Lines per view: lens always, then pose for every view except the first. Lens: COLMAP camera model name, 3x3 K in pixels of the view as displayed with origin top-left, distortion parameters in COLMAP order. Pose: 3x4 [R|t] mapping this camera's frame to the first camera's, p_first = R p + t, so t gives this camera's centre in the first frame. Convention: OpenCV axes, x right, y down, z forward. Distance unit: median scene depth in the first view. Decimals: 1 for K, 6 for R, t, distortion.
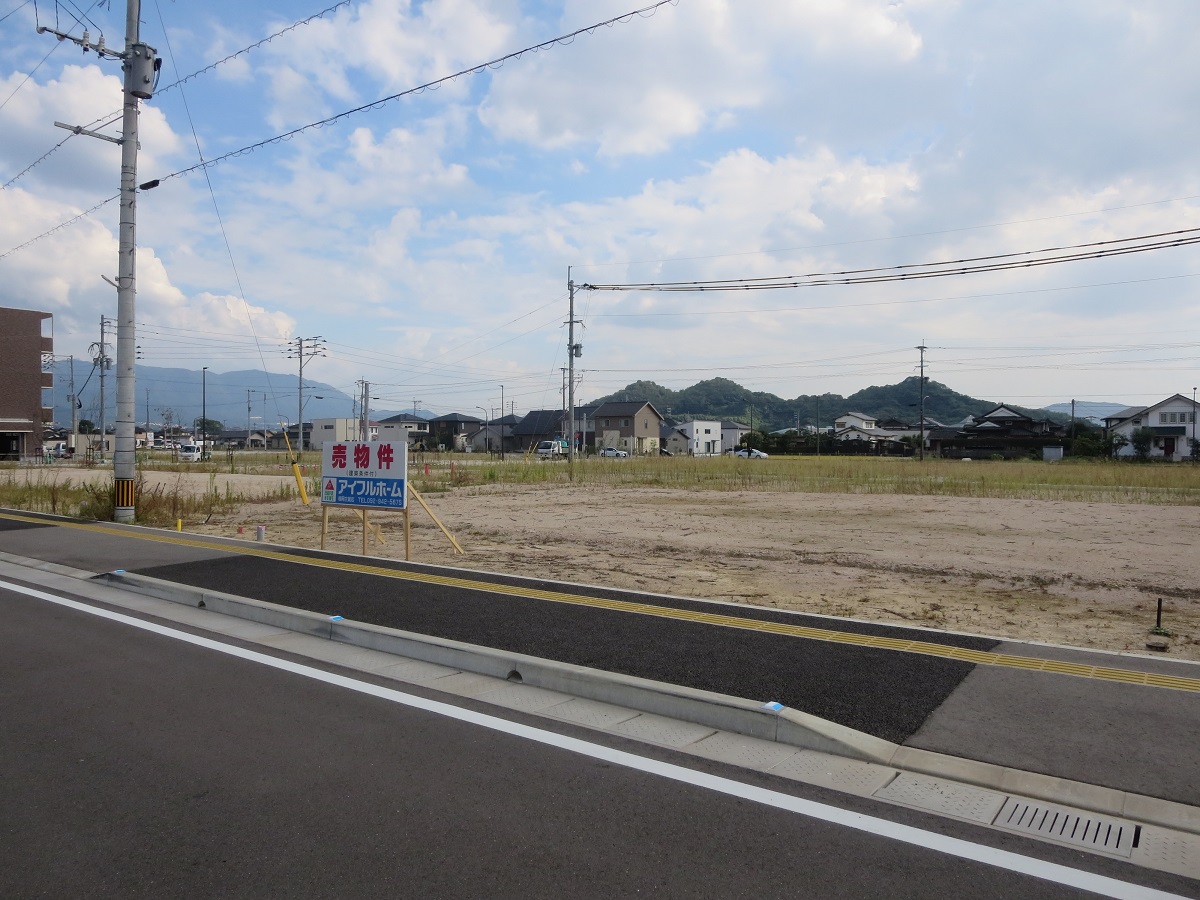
lens RADIAL K [[859.7, 0, 600.0], [0, 859.7, 450.0], [0, 0, 1]] dist [-0.046015, 0.005374]
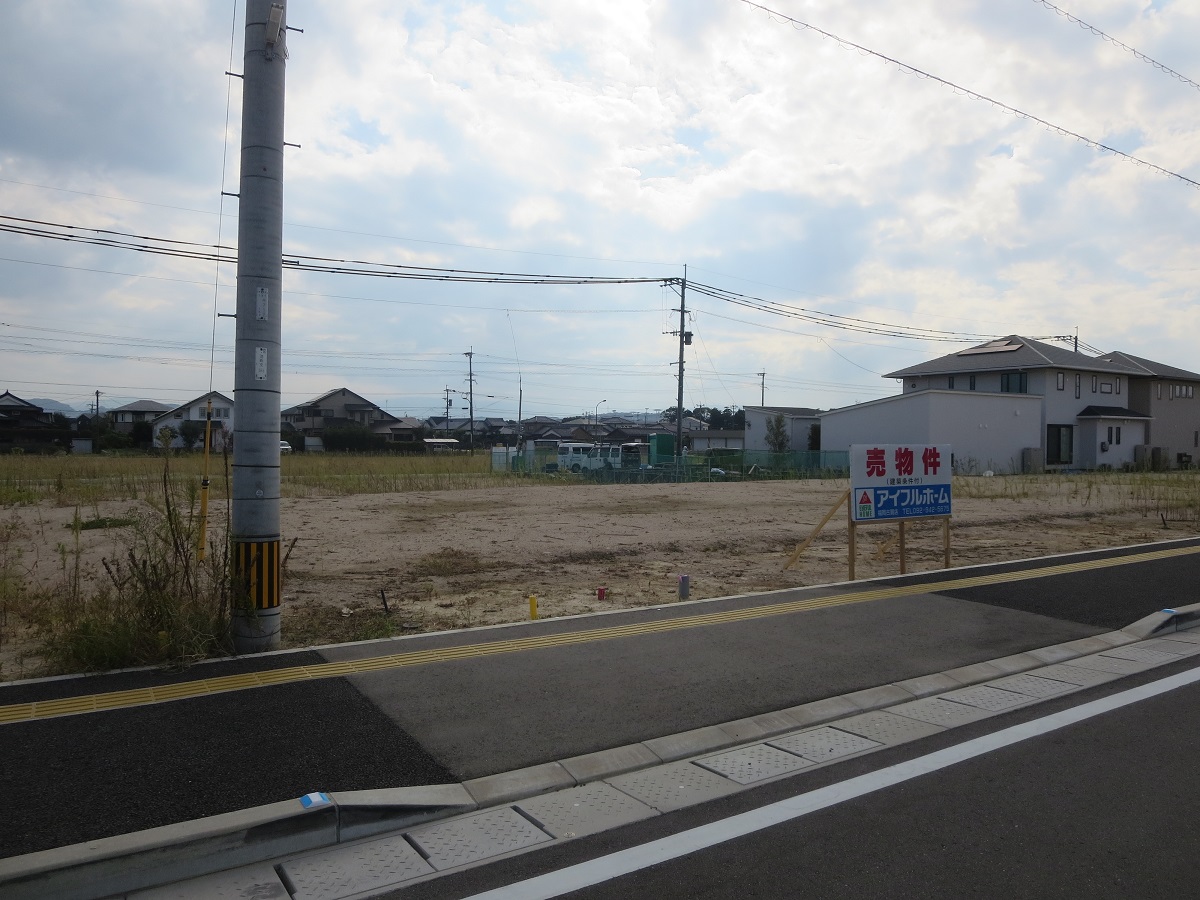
lens RADIAL K [[859.7, 0, 600.0], [0, 859.7, 450.0], [0, 0, 1]] dist [-0.046015, 0.005374]
pose [[0.354794, -0.011851, 0.934870, -0.121894], [0.001956, 0.999927, 0.011933, -0.001594], [-0.934943, -0.002405, 0.354791, 0.098631]]
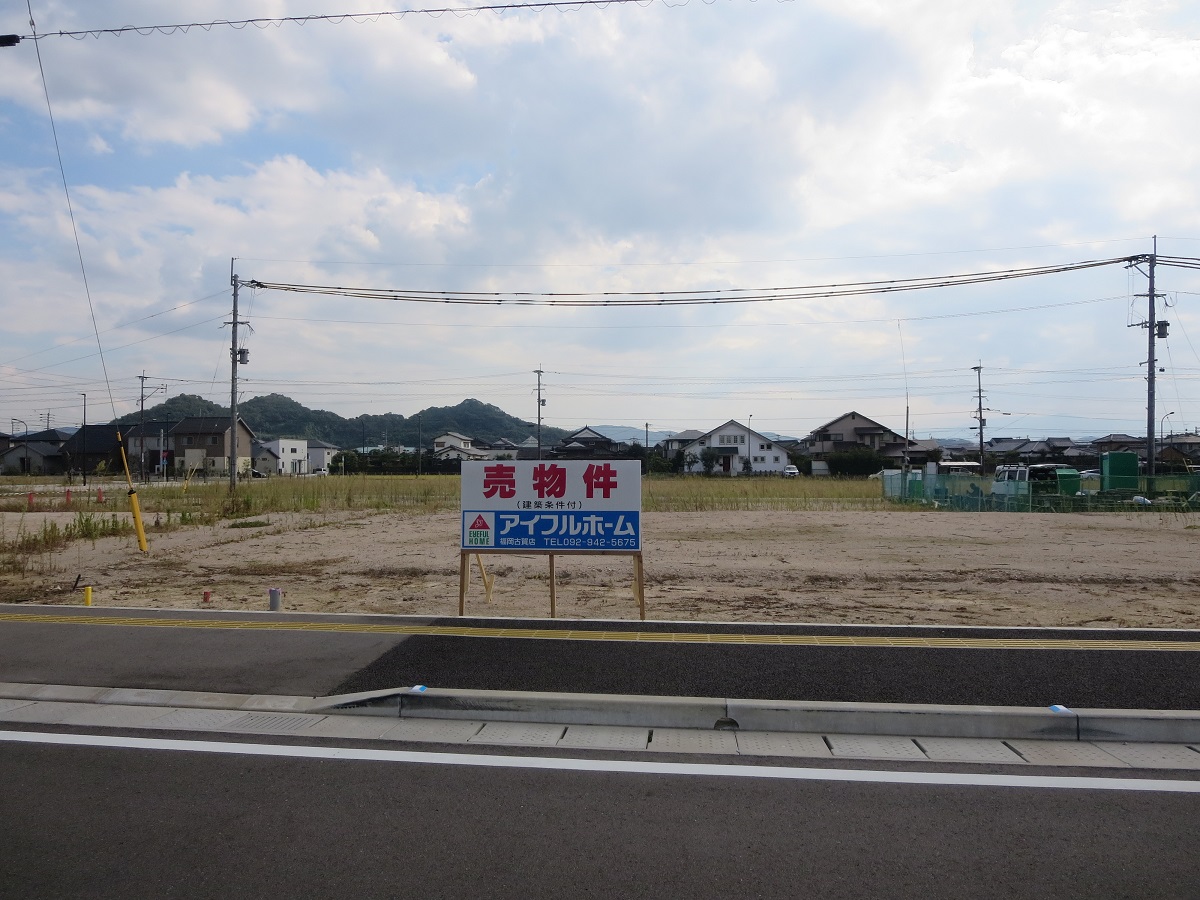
lens RADIAL K [[851.5, 0, 600.1], [0, 851.5, 464.9], [0, 0, 1]] dist [-0.013943, -0.000679]
pose [[0.867561, -0.005827, 0.497297, -0.060262], [0.008395, 0.999960, -0.002927, -0.000406], [-0.497260, 0.006714, 0.867575, 0.035529]]
